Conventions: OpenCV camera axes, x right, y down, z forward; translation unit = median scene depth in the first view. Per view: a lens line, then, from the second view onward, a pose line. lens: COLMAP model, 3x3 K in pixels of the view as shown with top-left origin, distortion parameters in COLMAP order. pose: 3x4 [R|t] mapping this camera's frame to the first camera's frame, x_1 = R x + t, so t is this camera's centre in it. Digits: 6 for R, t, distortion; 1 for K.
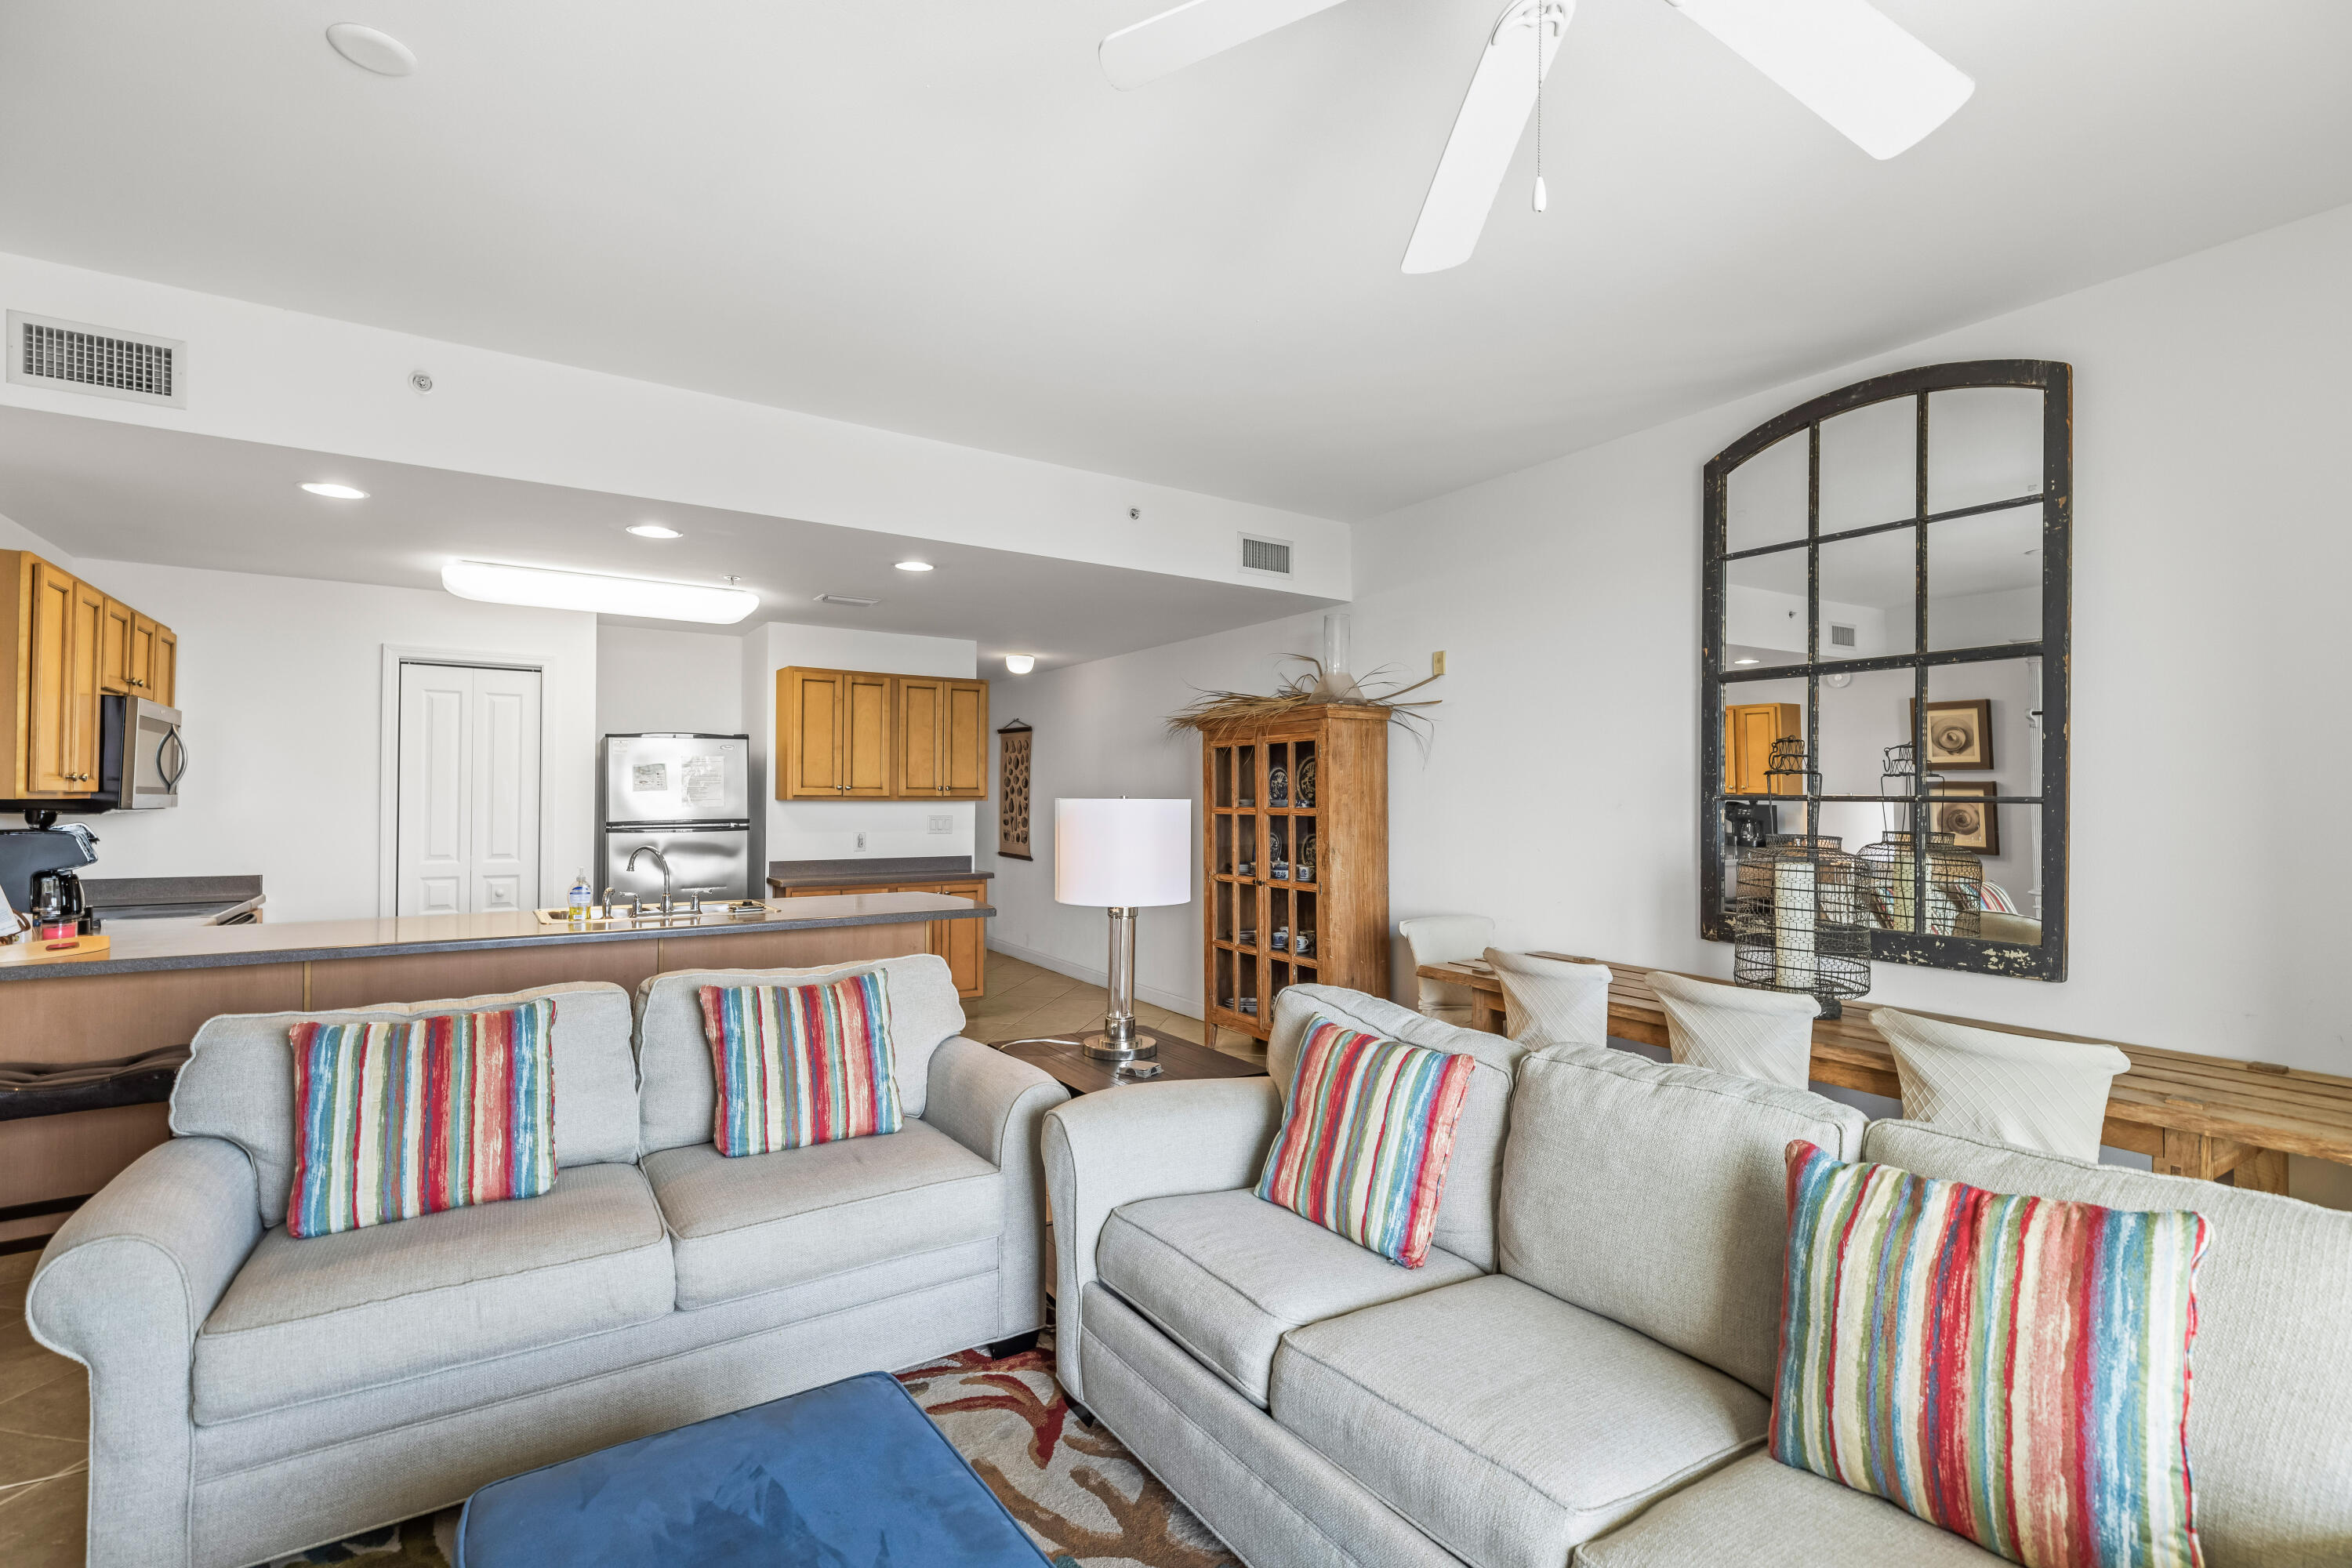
lens RADIAL K [[1049.6, 0, 1199.4], [0, 1049.6, 788.1], [0, 0, 1]] dist [0.002827, 0.000355]
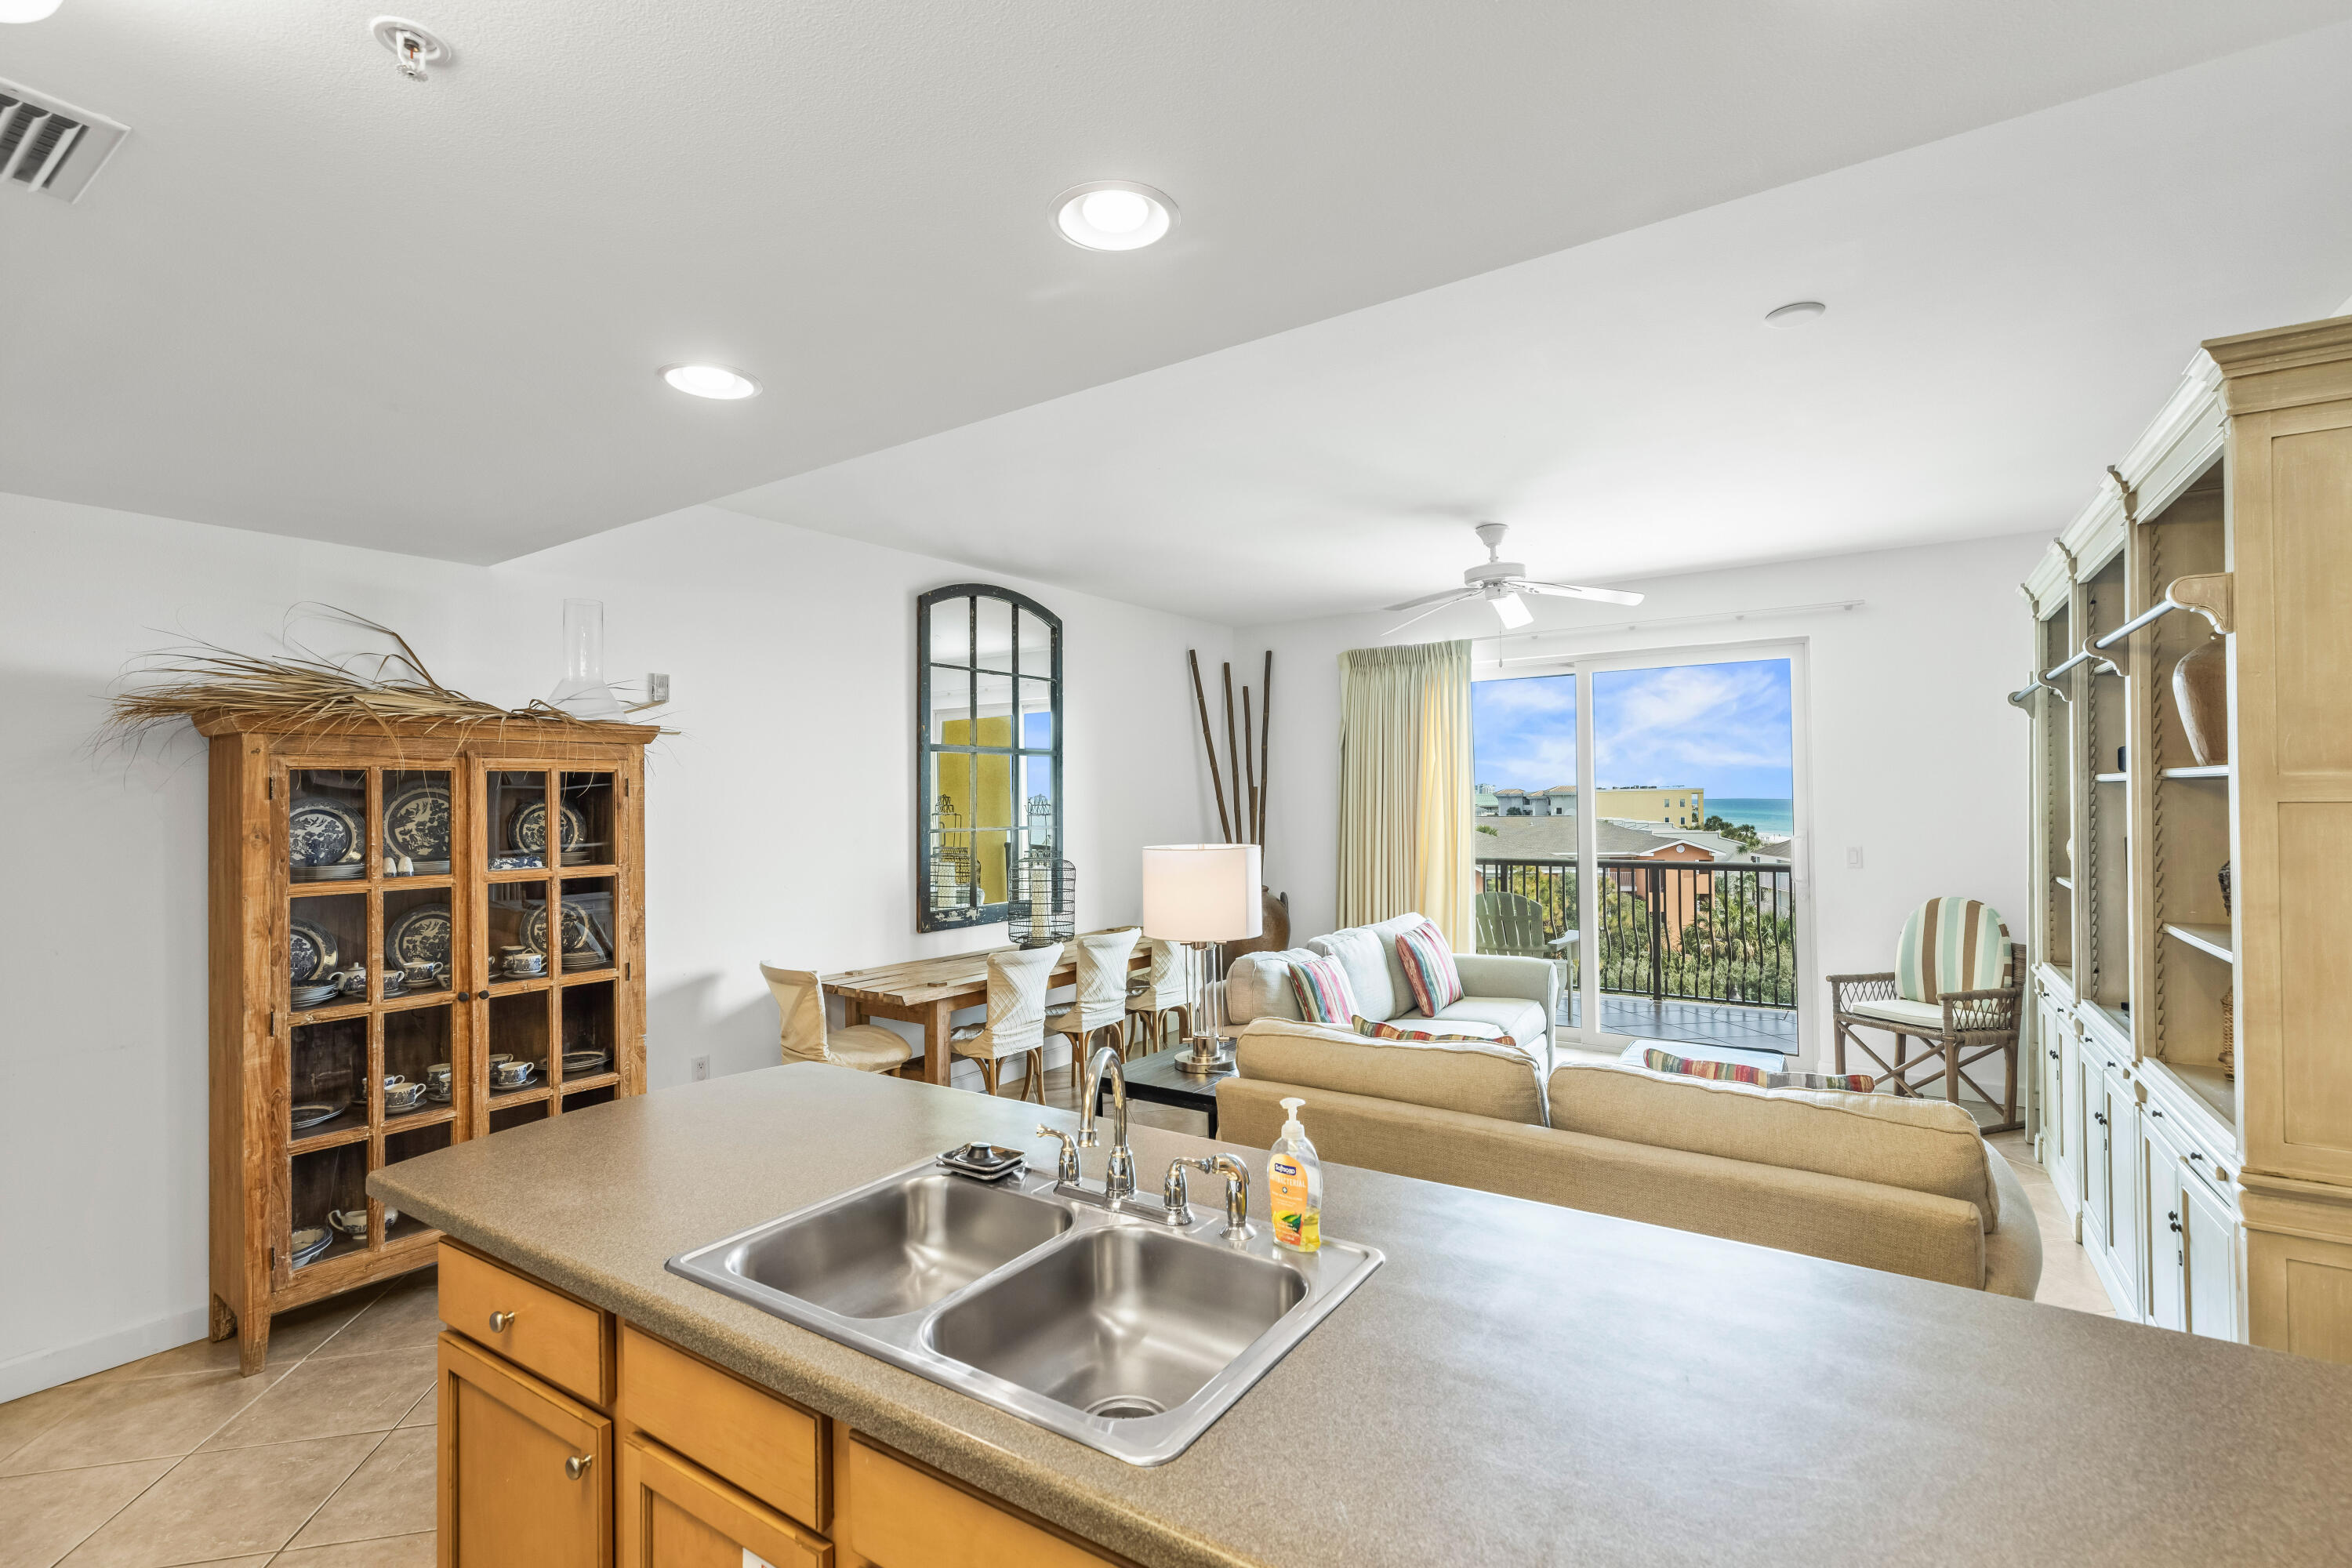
lens RADIAL K [[1049.6, 0, 1179.5], [0, 1049.6, 784.1], [0, 0, 1]] dist [0.002827, 0.000355]
pose [[-0.373499, 0.011901, 0.927554, -0.724142], [0.000837, 0.999922, -0.012493, -0.028280], [-0.927630, -0.003890, -0.373480, 0.925685]]
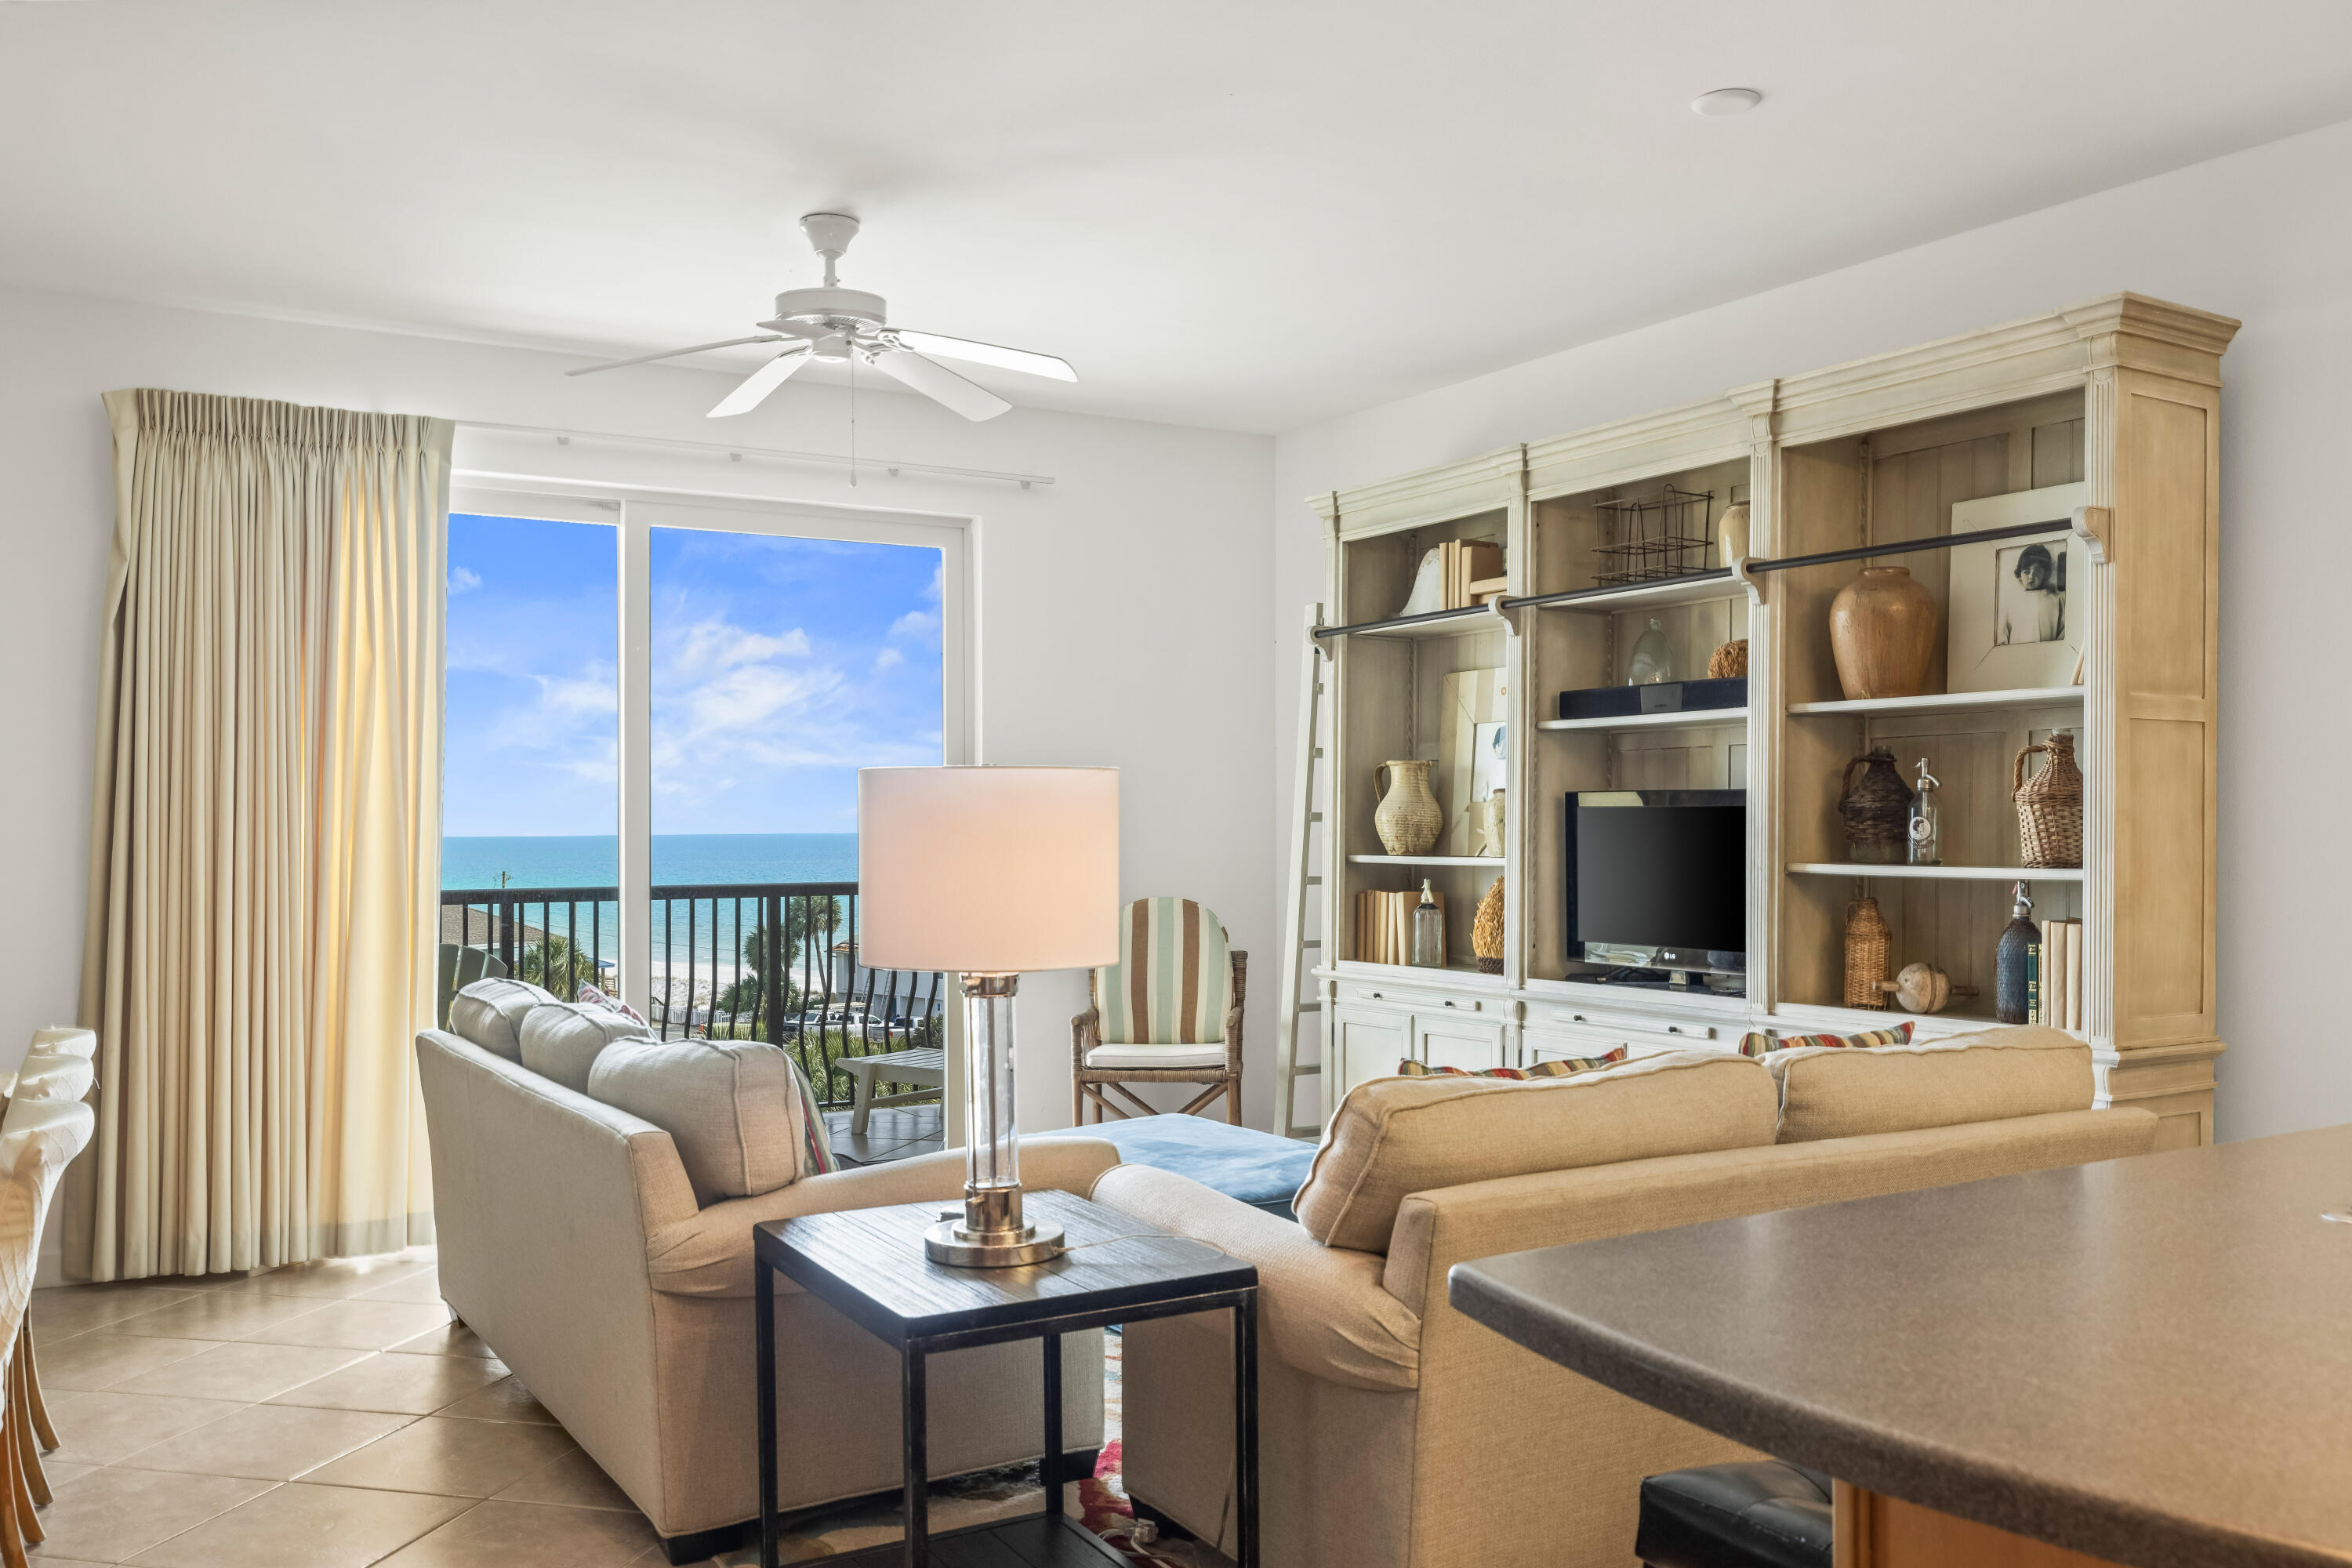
lens RADIAL K [[1924.5, 0, 1161.4], [0, 1924.5, 837.5], [0, 0, 1]] dist [-0.008496, 0.010930]
pose [[-0.997896, -0.002763, 0.064772, -0.137404], [-0.002890, 0.999994, -0.001865, 0.029276], [-0.064766, -0.002048, -0.997898, 1.239380]]
